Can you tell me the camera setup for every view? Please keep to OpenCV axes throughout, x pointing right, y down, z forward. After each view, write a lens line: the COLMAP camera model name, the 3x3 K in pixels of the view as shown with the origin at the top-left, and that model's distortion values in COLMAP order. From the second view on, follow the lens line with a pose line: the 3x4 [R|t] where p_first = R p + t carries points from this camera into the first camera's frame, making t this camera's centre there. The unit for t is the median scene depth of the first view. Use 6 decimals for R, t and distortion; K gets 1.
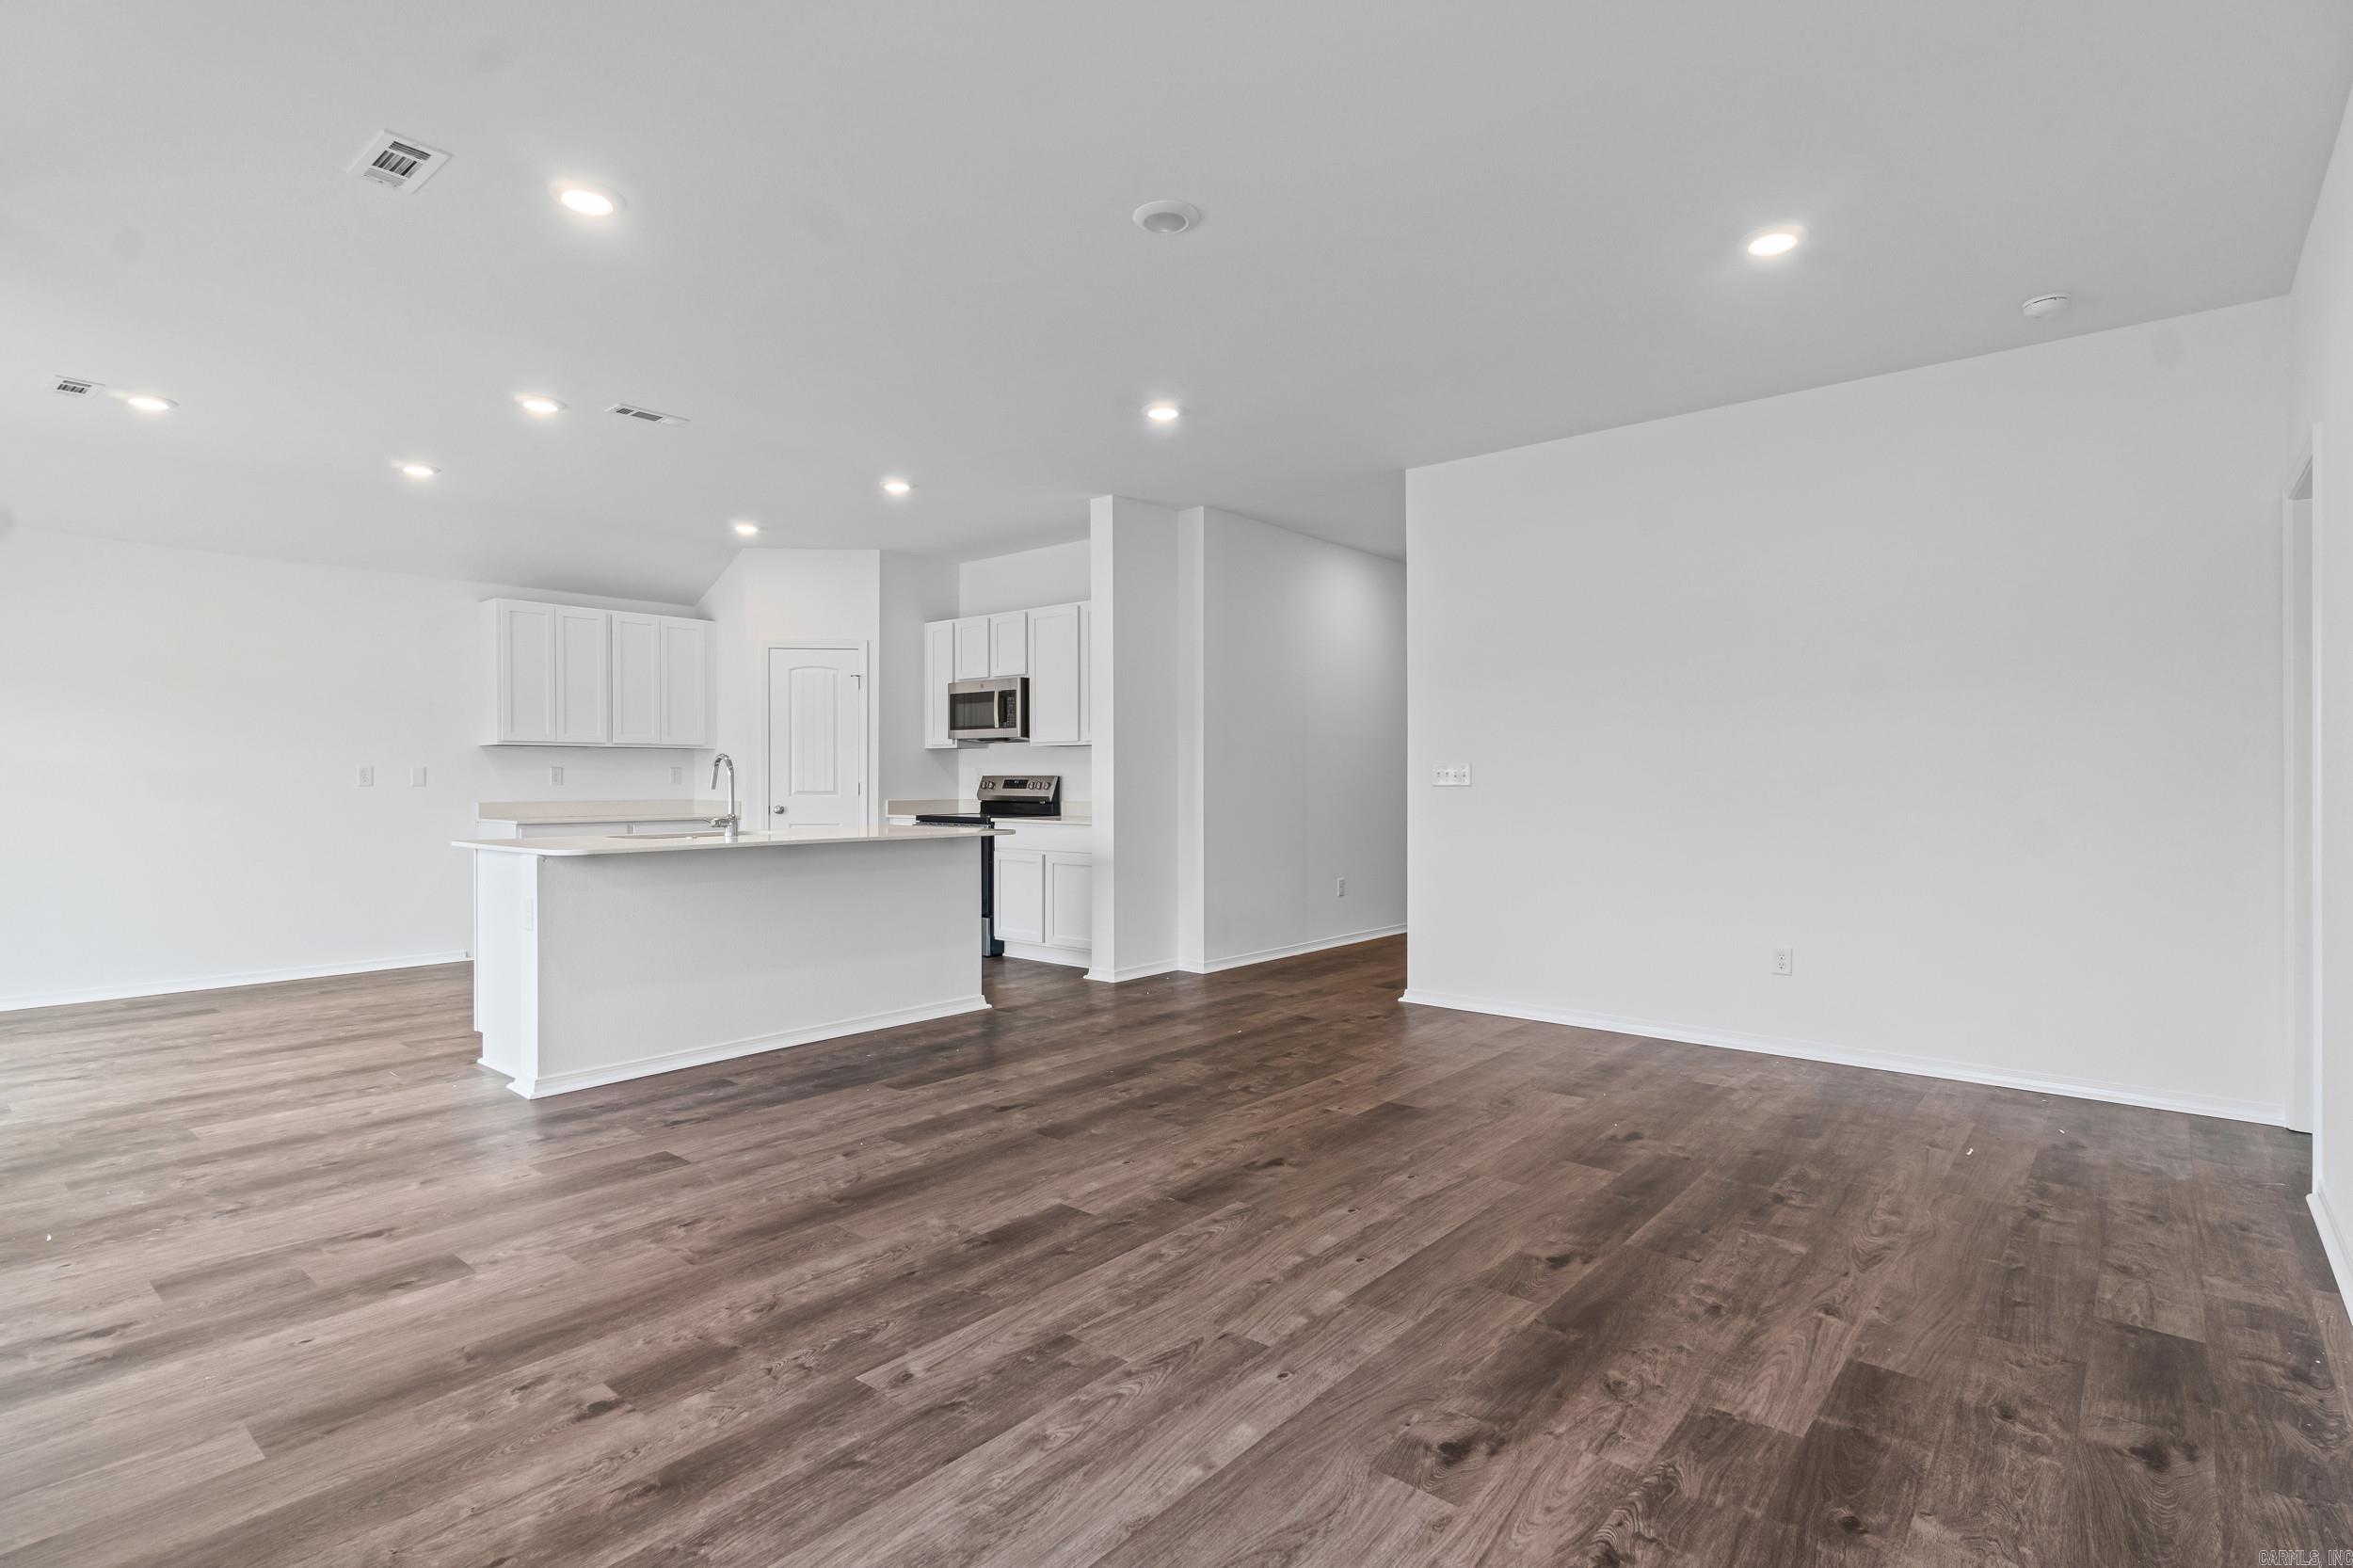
lens RADIAL K [[1167.2, 0, 1173.5], [0, 1167.2, 768.1], [0, 0, 1]] dist [-0.000652, -0.000018]
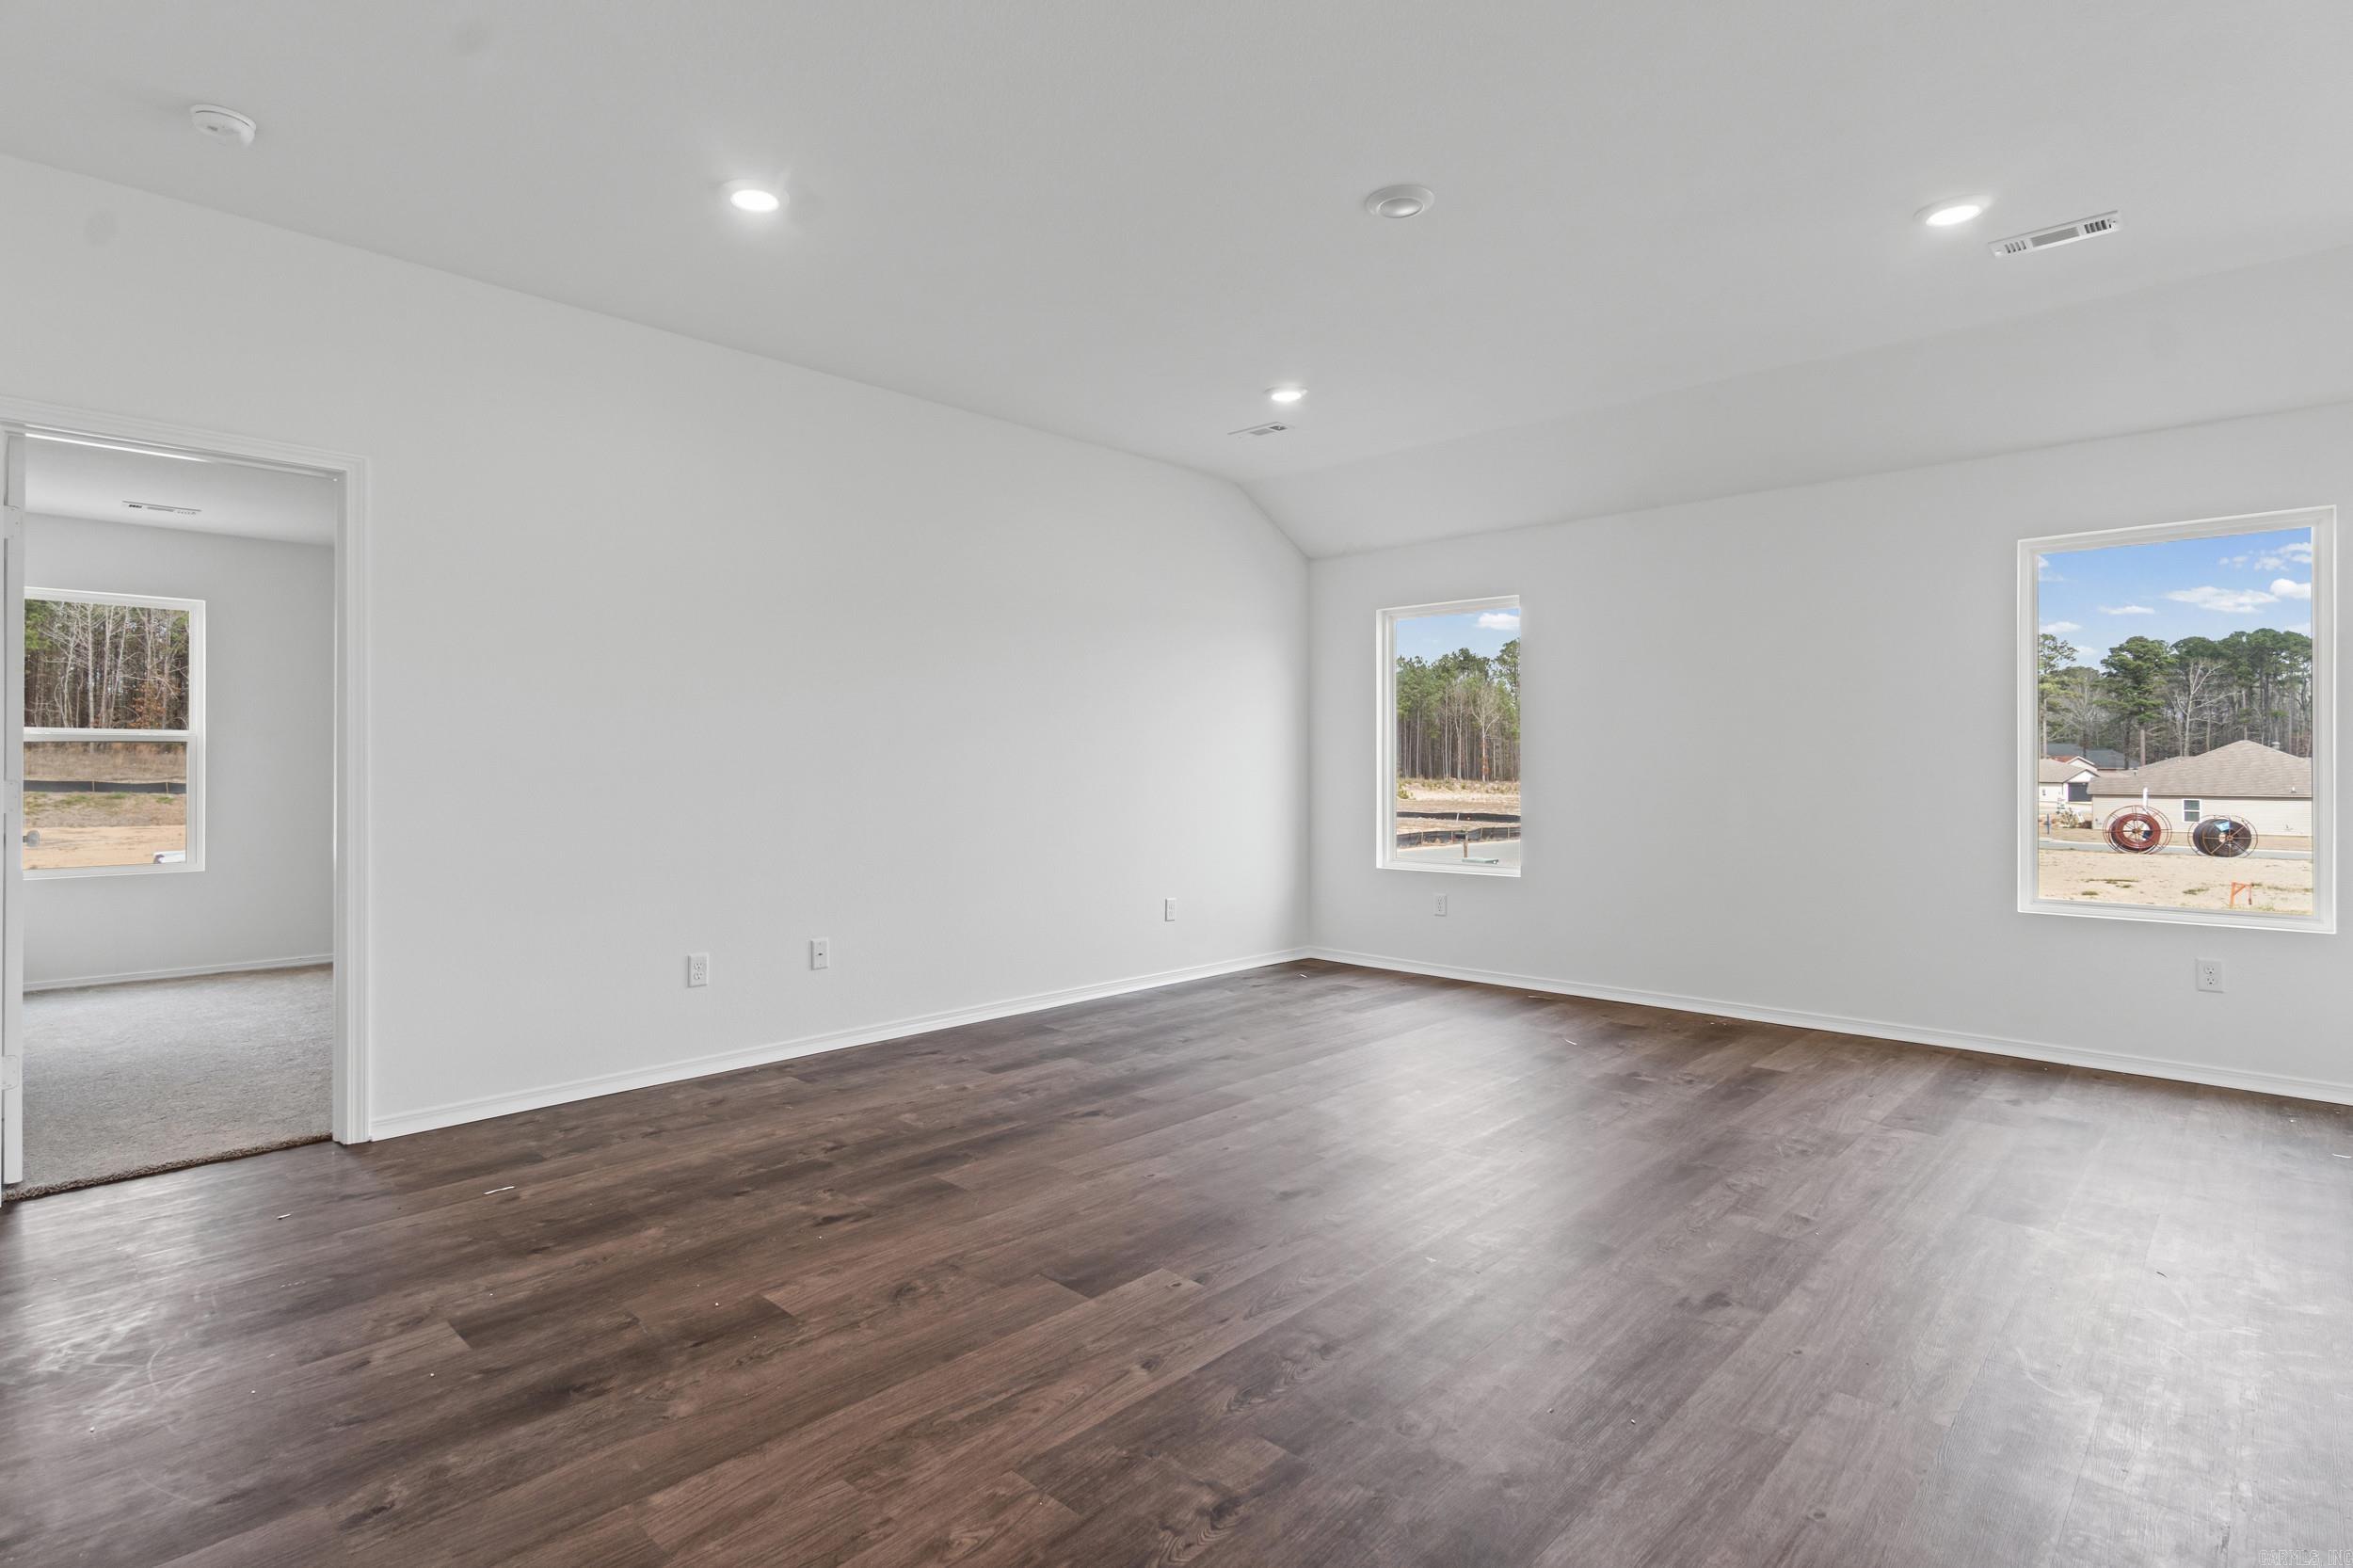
lens RADIAL K [[1167.2, 0, 1173.5], [0, 1167.2, 768.1], [0, 0, 1]] dist [-0.000652, -0.000018]
pose [[-0.998766, 0.001888, 0.049625, 0.113335], [0.001508, 0.999969, -0.007691, 0.014594], [-0.049638, -0.007607, -0.998738, 1.653115]]
